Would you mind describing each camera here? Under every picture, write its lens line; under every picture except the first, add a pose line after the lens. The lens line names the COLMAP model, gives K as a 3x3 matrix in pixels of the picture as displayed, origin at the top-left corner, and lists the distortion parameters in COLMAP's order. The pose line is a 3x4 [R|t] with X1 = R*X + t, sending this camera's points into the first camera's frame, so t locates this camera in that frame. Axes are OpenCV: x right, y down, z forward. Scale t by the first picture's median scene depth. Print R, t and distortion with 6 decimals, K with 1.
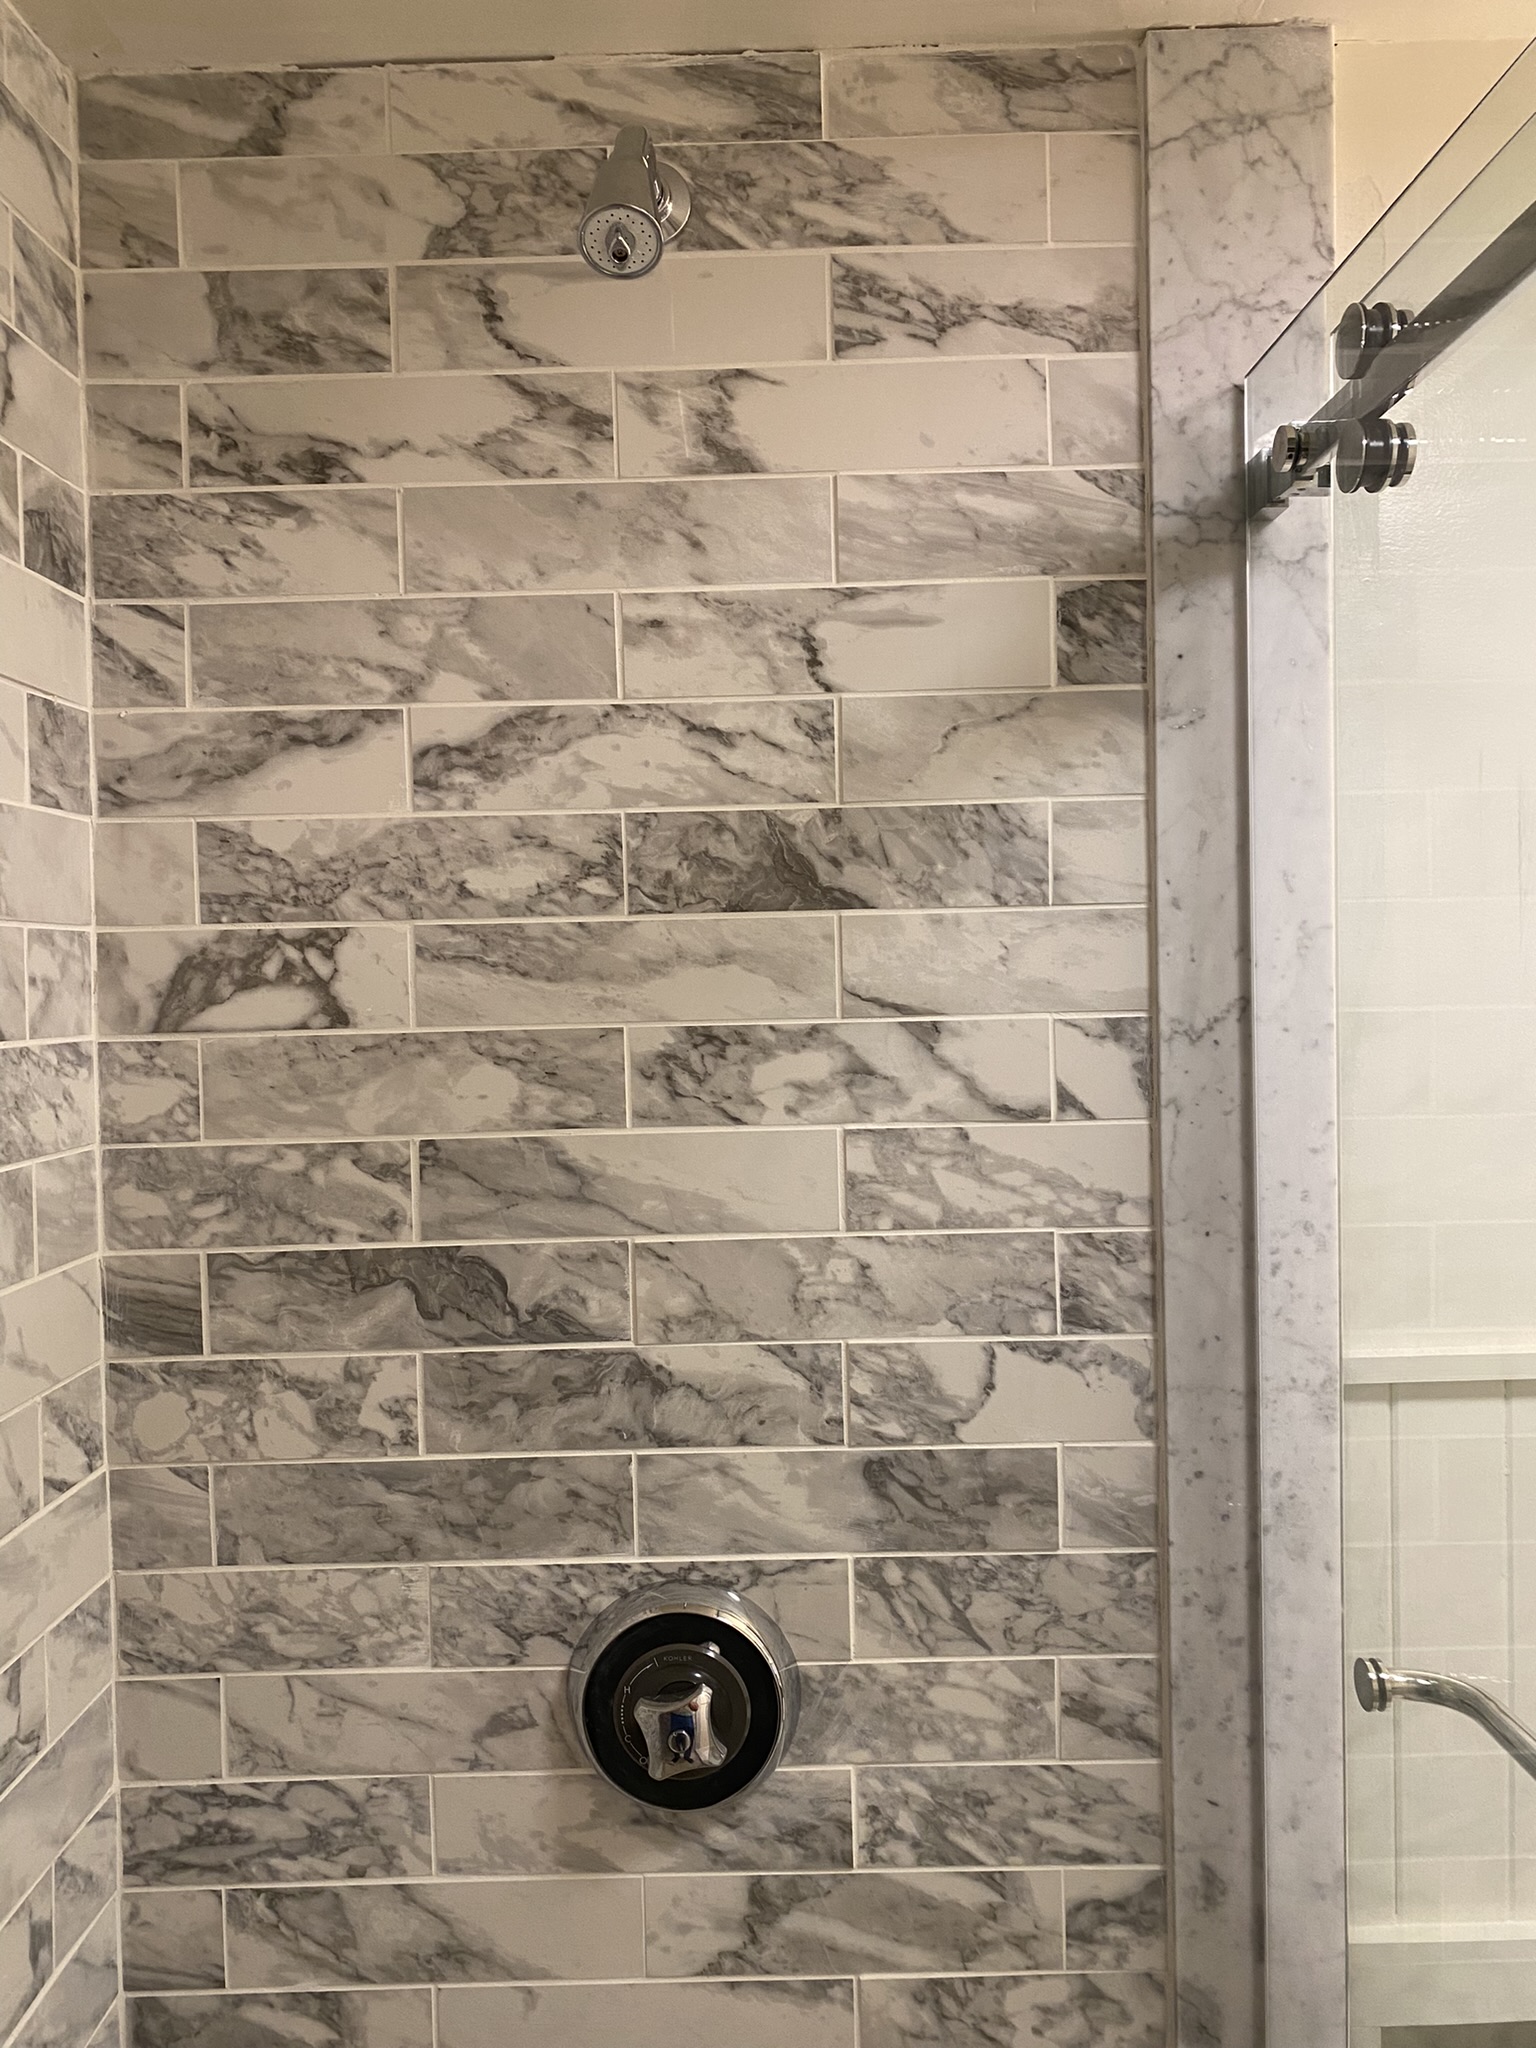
lens RADIAL K [[1574.3, 0, 760.1], [0, 1574.3, 1010.2], [0, 0, 1]] dist [0.030117, -0.030617]
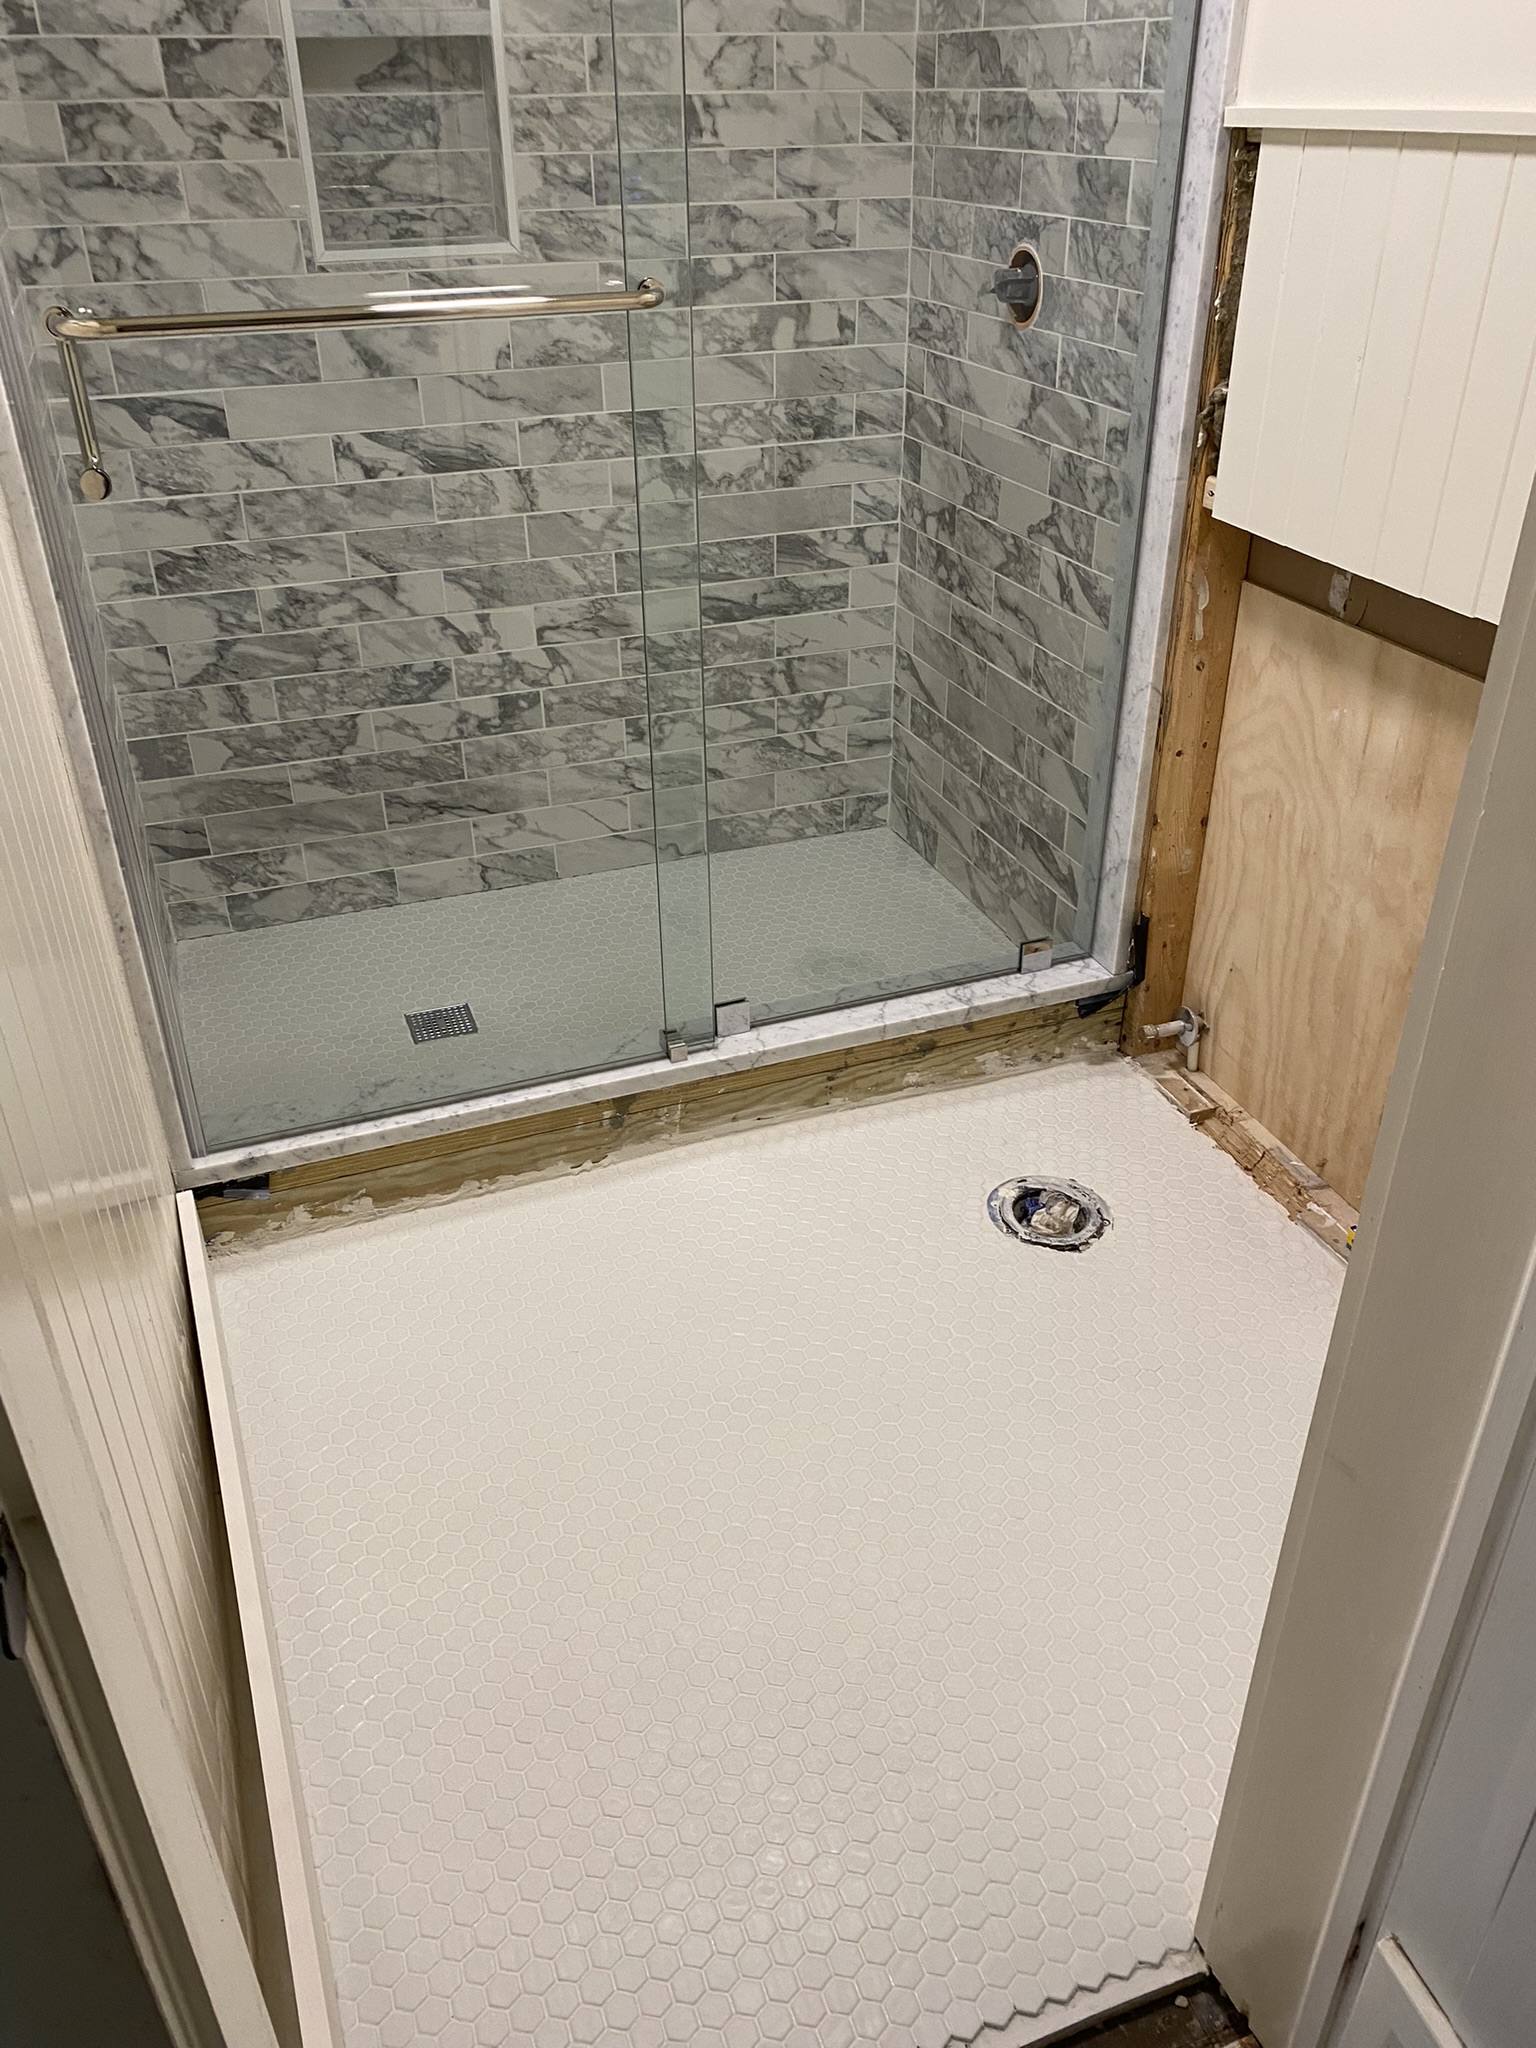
lens RADIAL K [[1574.3, 0, 764.1], [0, 1574.3, 1020.6], [0, 0, 1]] dist [0.030117, -0.030617]
pose [[0.347237, 0.497891, -0.794689, 2.005080], [-0.020448, 0.851236, 0.524384, 0.171118], [0.937554, -0.165836, 0.305762, -0.127207]]
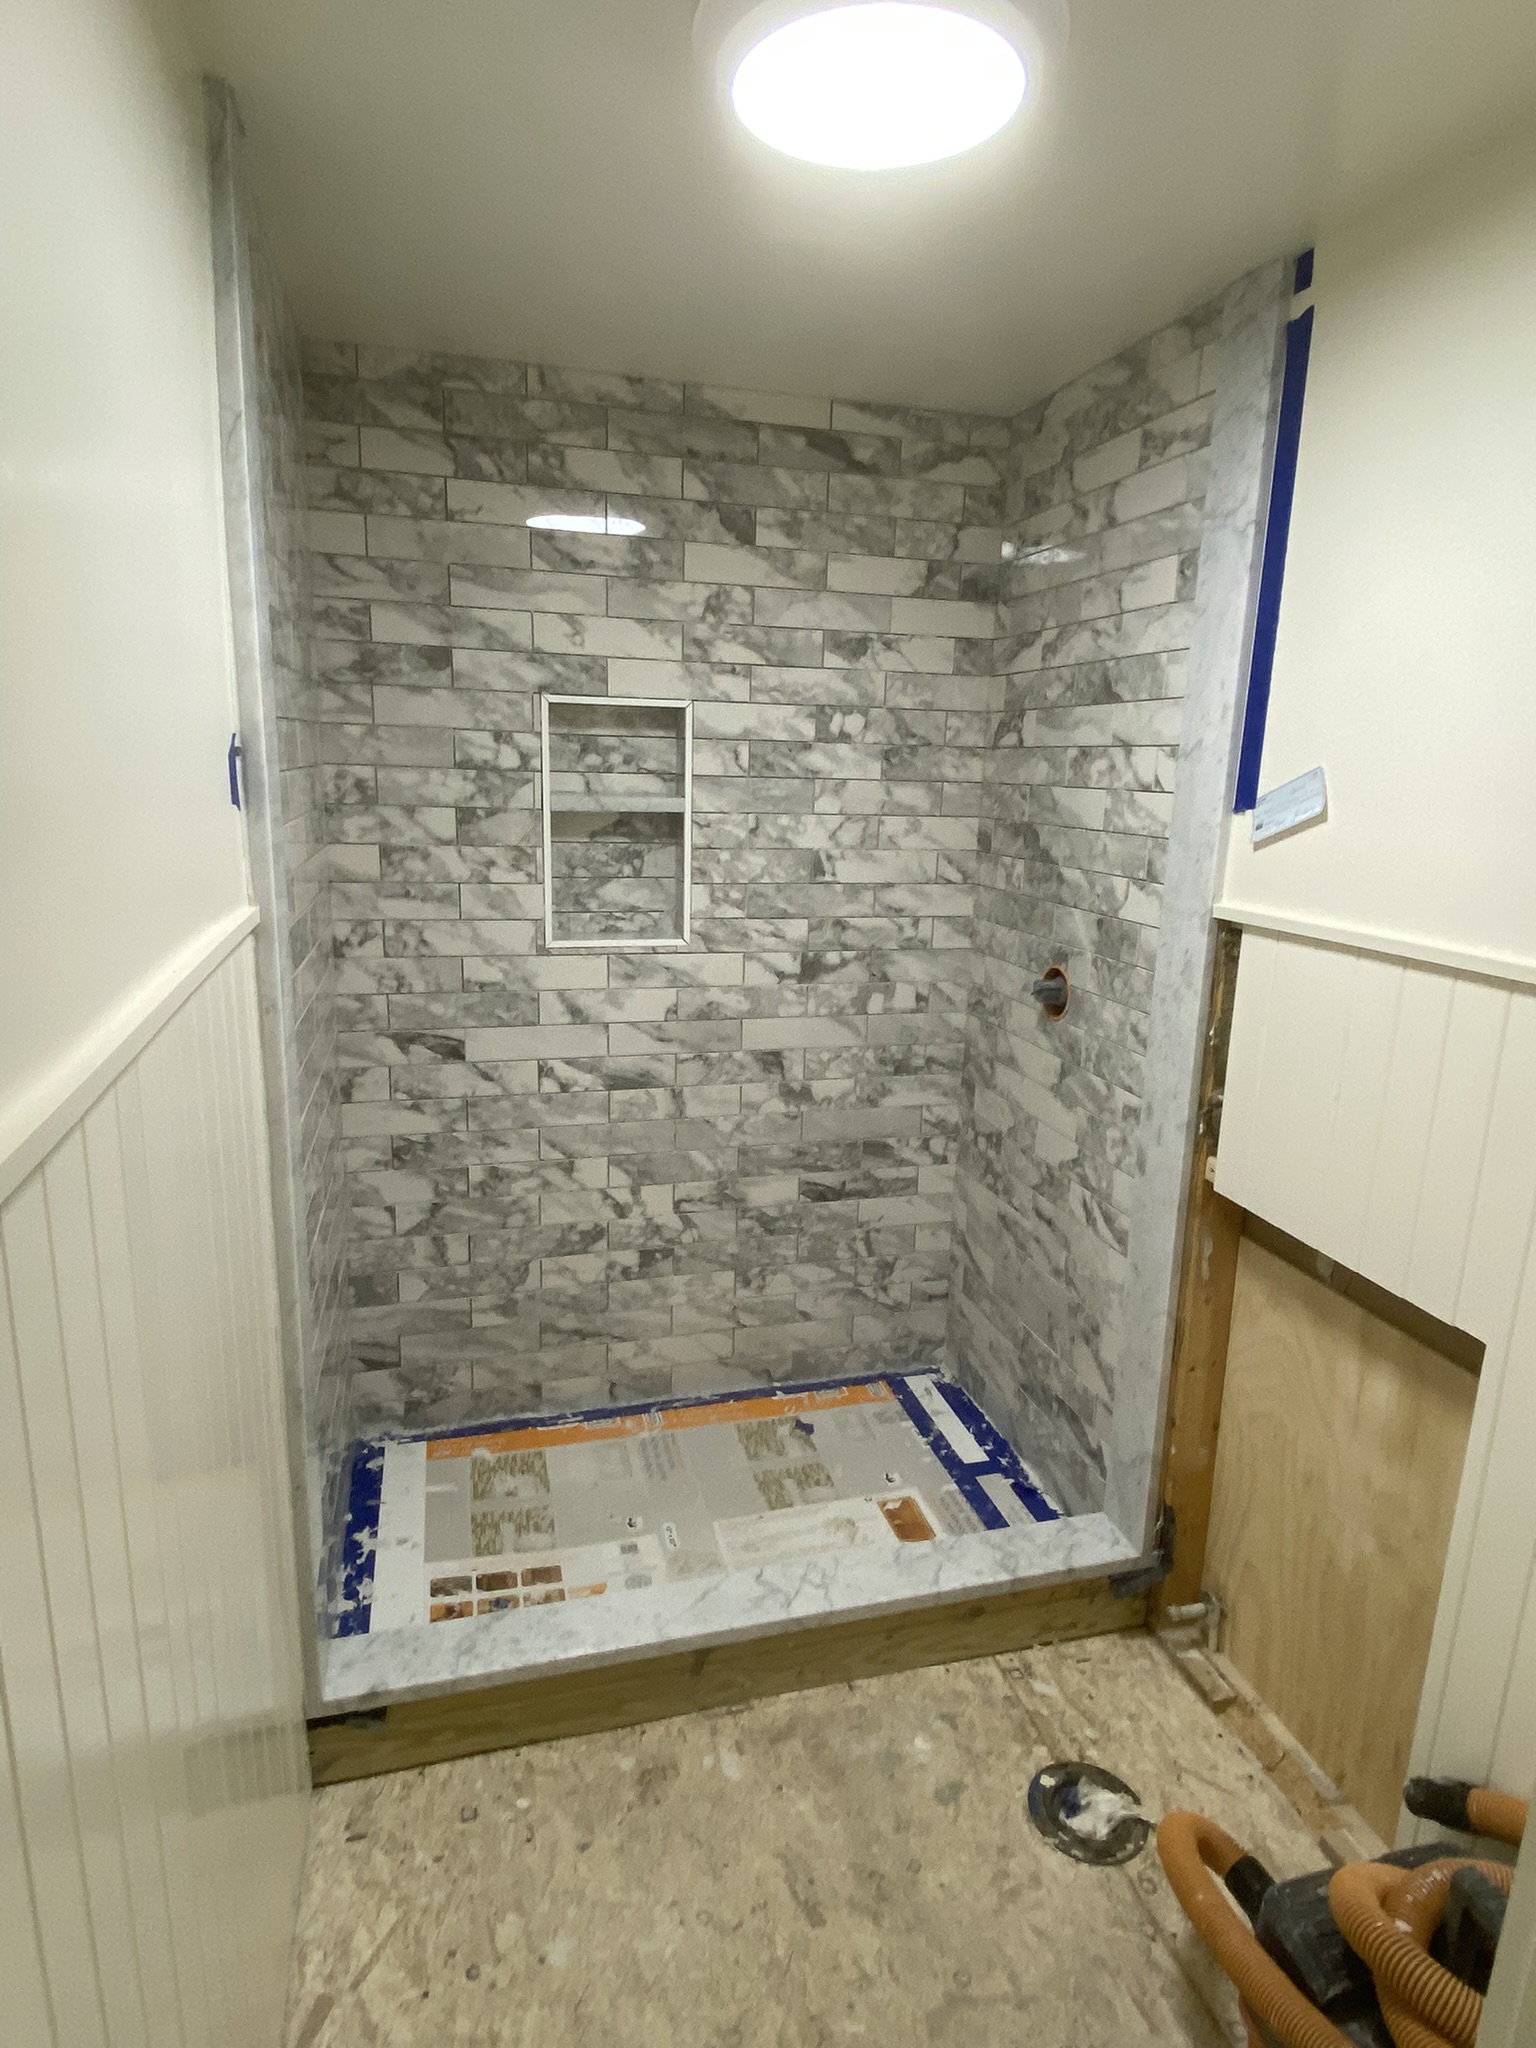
lens RADIAL K [[1171.8, 0, 771.7], [0, 1171.8, 1022.1], [0, 0, 1]] dist [0.052201, -0.016569]
pose [[0.269303, 0.239788, -0.932726, 1.808184], [-0.058518, 0.970792, 0.232679, 0.026732], [0.961276, -0.008080, 0.275469, -0.070124]]
